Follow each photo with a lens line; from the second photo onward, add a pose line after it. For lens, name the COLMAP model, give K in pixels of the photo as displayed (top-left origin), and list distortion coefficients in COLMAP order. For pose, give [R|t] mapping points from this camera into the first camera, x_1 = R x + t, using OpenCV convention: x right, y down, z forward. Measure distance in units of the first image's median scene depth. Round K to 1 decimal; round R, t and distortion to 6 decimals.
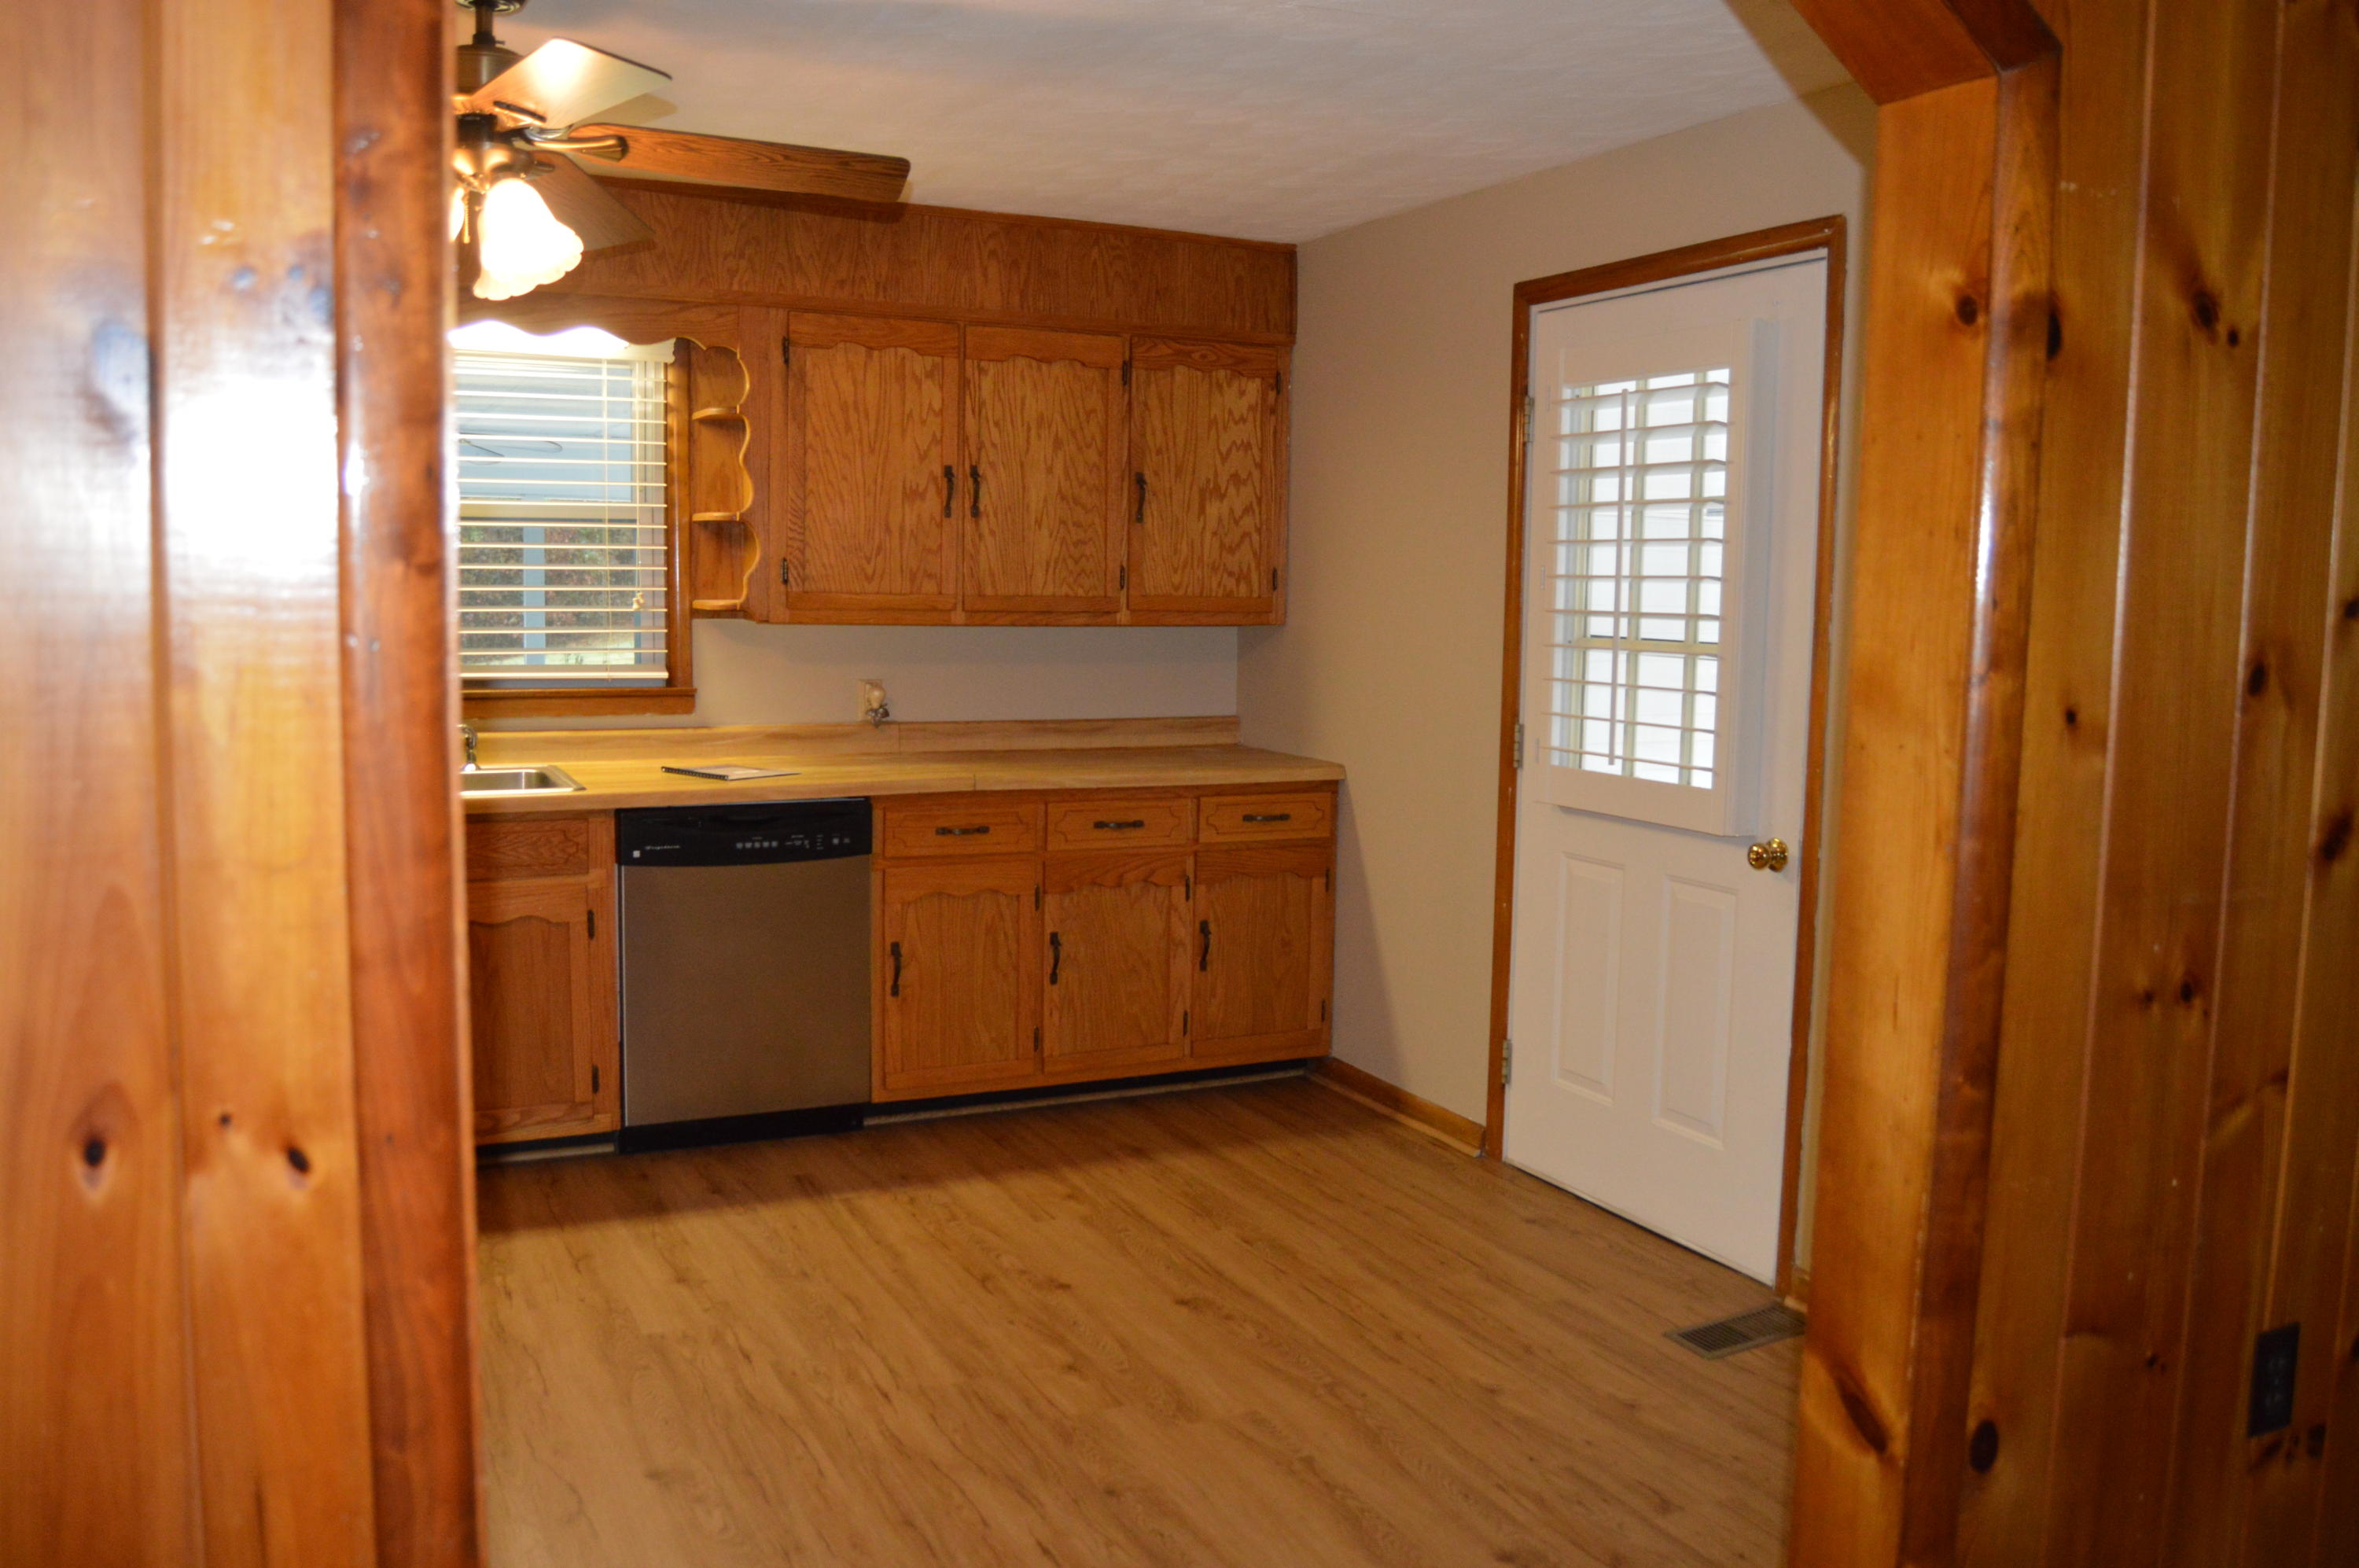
lens RADIAL K [[1896.6, 0, 1173.7], [0, 1896.6, 786.2], [0, 0, 1]] dist [-0.086069, 0.035813]
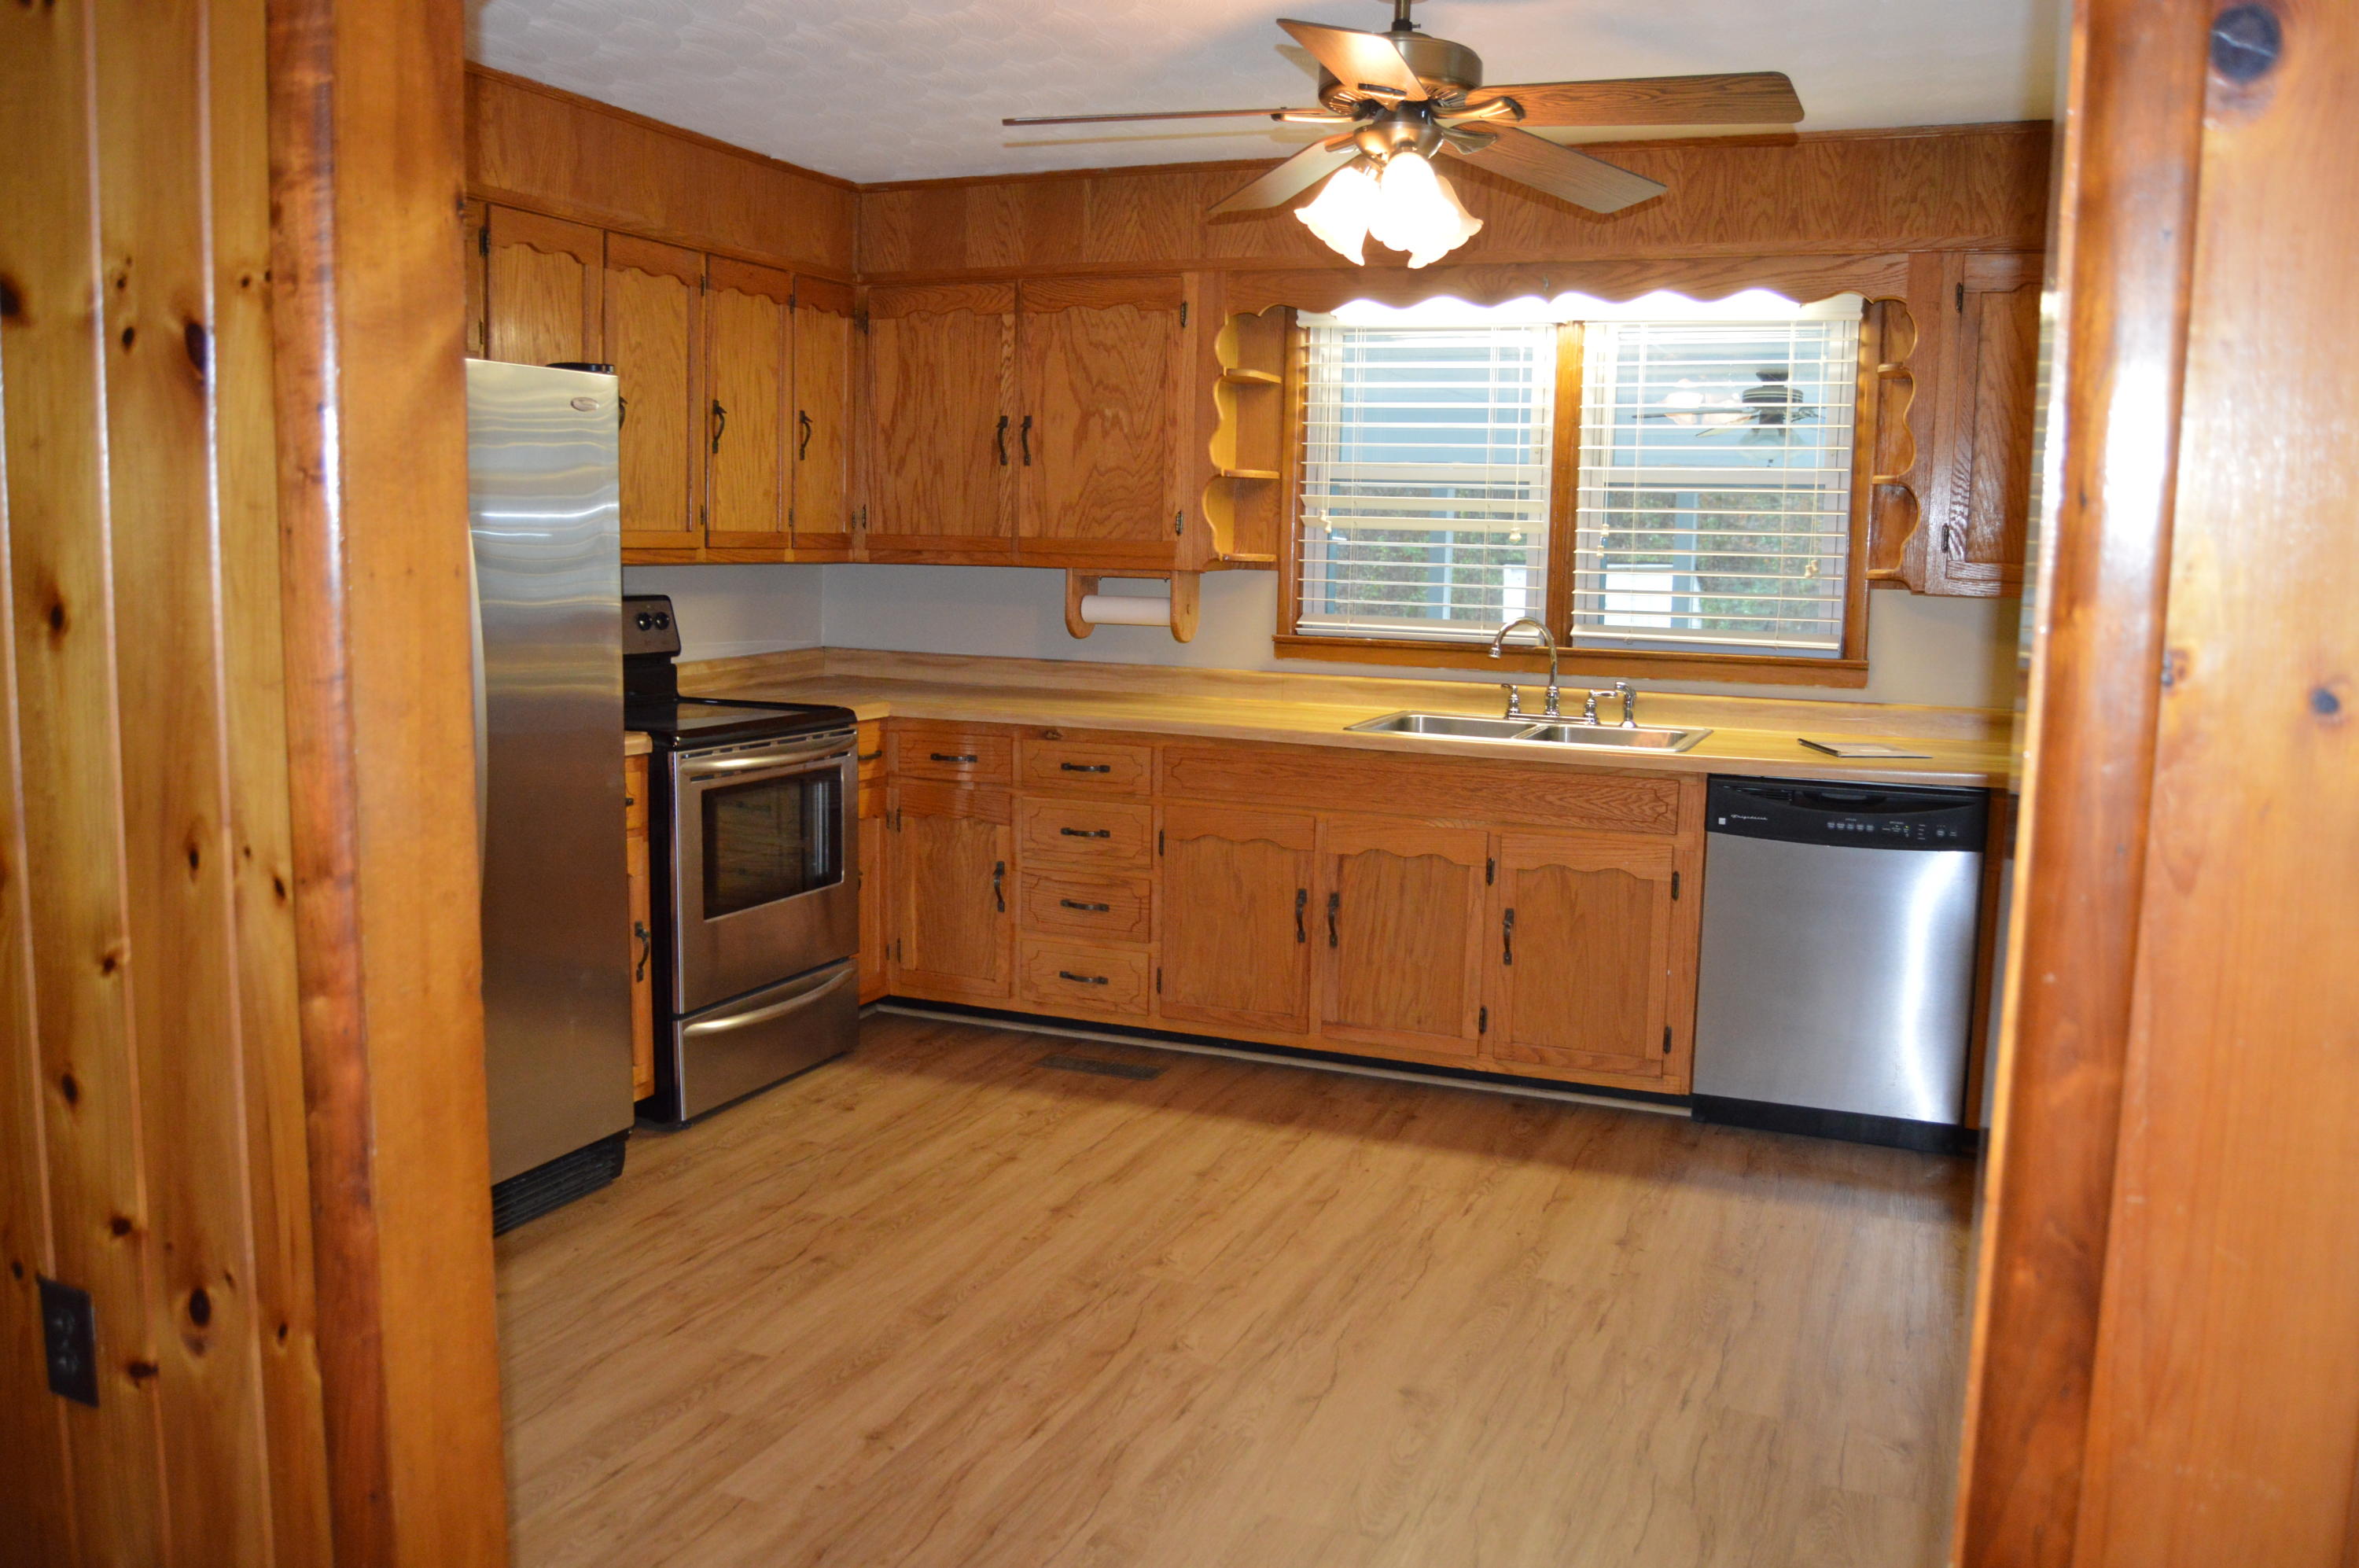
lens RADIAL K [[1889.9, 0, 1179.5], [0, 1889.9, 784.0], [0, 0, 1]] dist [-0.089819, 0.044209]
pose [[0.653576, 0.093781, -0.751028, 0.269039], [-0.087184, 0.995017, 0.048377, -0.006490], [0.751823, 0.033859, 0.658496, 0.137862]]
